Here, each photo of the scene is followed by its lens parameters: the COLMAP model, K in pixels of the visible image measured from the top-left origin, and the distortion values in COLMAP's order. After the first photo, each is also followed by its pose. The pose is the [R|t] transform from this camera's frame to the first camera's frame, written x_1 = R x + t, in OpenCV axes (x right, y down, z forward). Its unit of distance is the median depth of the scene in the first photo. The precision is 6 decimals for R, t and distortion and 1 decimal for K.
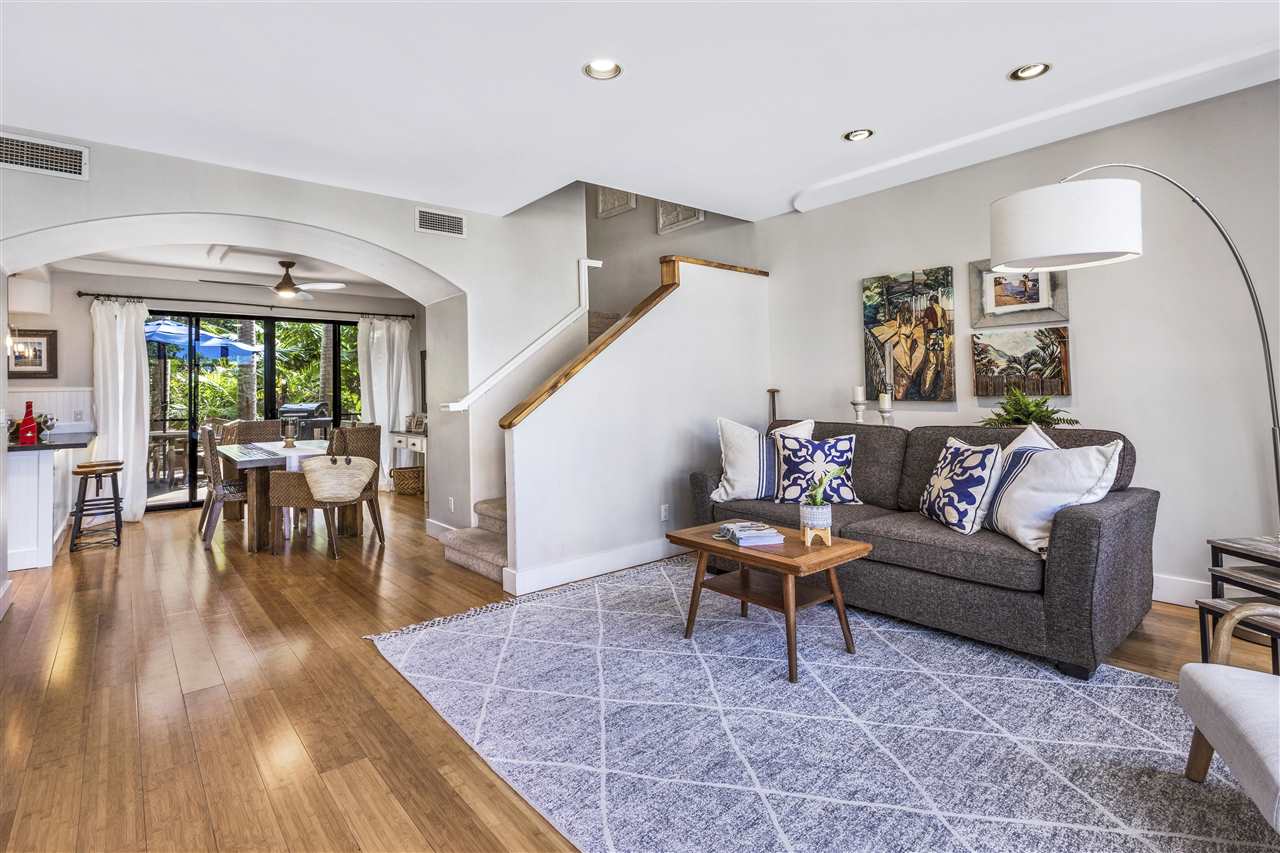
lens RADIAL K [[607.3, 0, 643.8], [0, 607.3, 365.5], [0, 0, 1]] dist [0.003109, 0.000364]
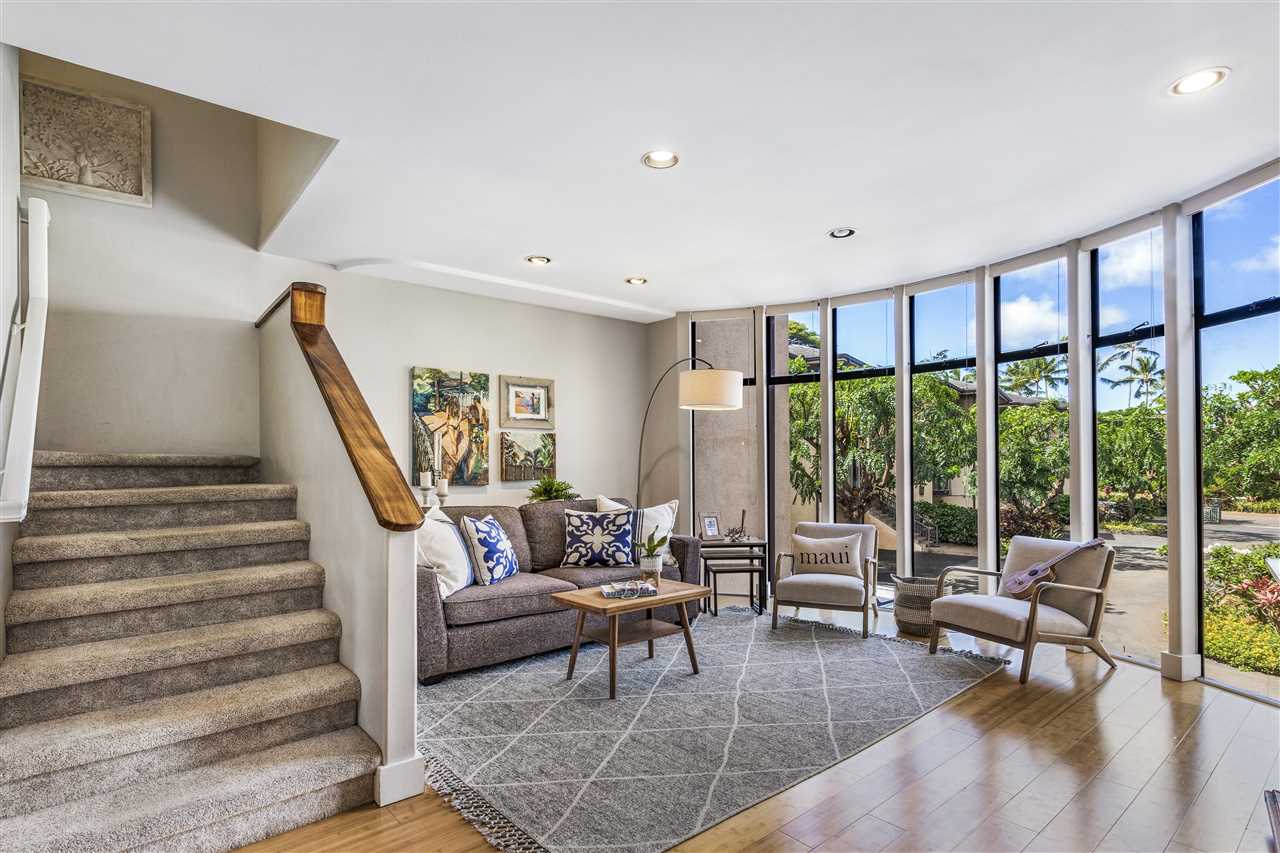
lens RADIAL K [[637.1, 0, 636.9], [0, 637.1, 462.2], [0, 0, 1]] dist [0.000038, 0.000063]
pose [[0.023177, 0.024109, 0.999441, -0.771248], [-0.035849, 0.999086, -0.023269, 0.032091], [-0.999088, -0.035289, 0.024020, 0.669334]]
